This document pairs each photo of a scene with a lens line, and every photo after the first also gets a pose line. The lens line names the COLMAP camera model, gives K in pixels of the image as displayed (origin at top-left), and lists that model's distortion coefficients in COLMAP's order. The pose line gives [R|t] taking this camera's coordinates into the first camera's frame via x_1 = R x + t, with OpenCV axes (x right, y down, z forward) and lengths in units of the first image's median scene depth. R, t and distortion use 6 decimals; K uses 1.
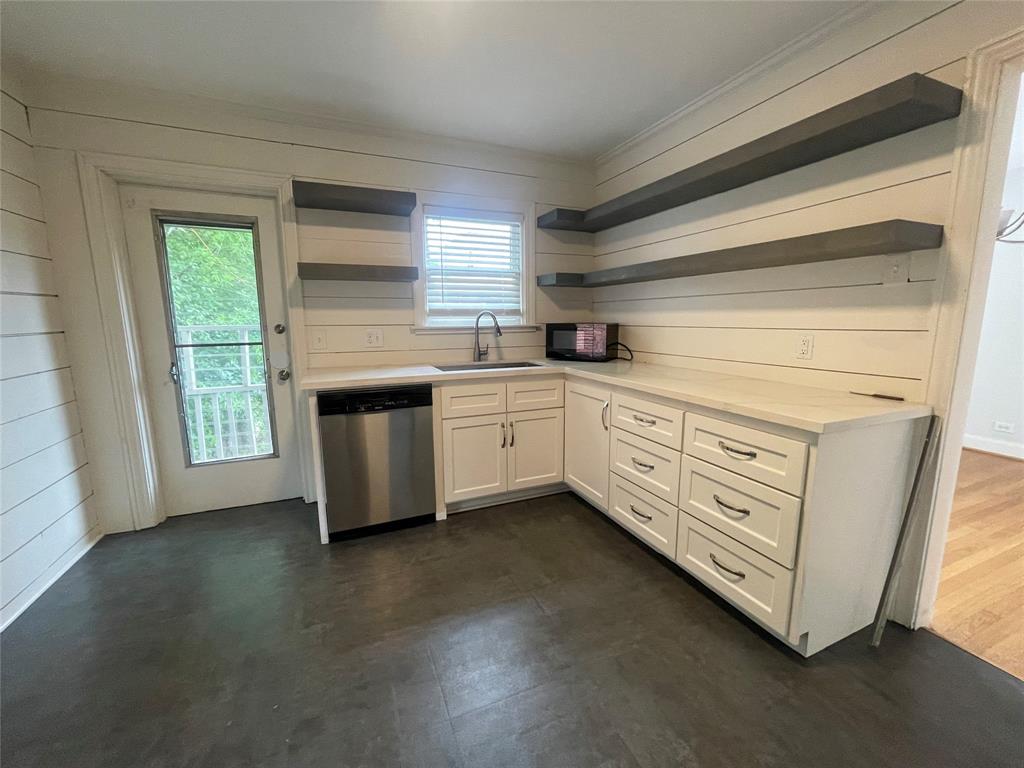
lens RADIAL K [[420.4, 0, 512.0], [0, 420.4, 384.0], [0, 0, 1]] dist [-0.001661, -0.000257]
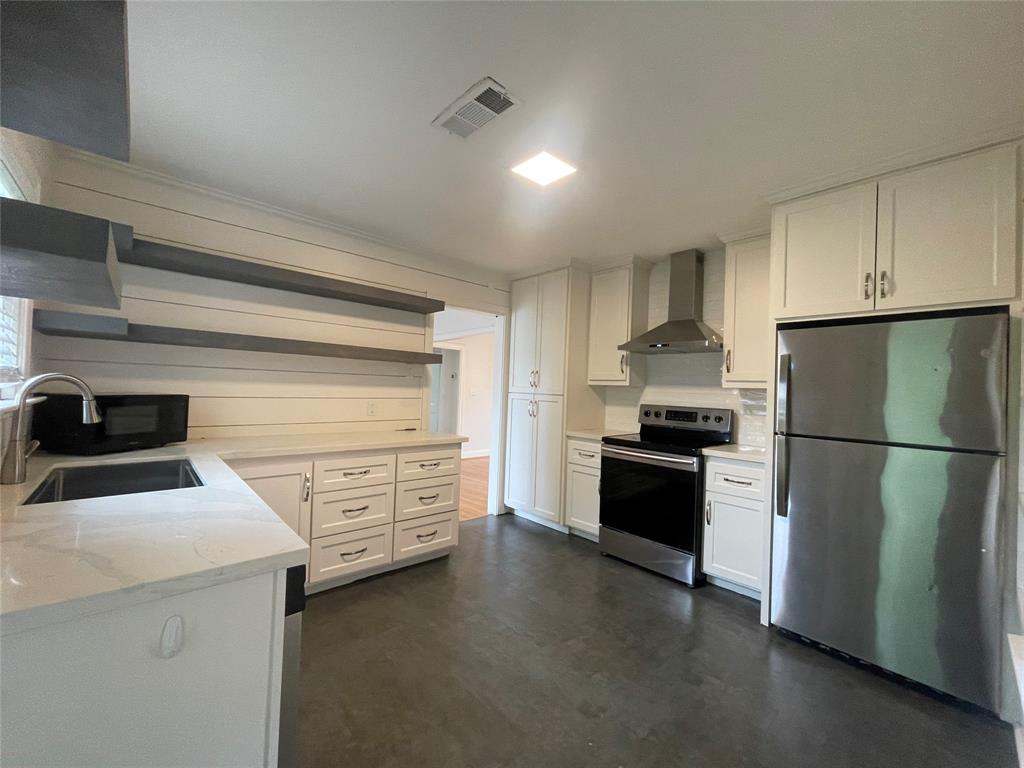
lens RADIAL K [[420.4, 0, 512.0], [0, 420.4, 384.0], [0, 0, 1]] dist [-0.001661, -0.000257]
pose [[-0.324302, 0.008473, 0.945916, -1.105452], [0.117436, 0.992585, 0.031371, -0.176927], [-0.938636, 0.121258, -0.322893, 1.014977]]
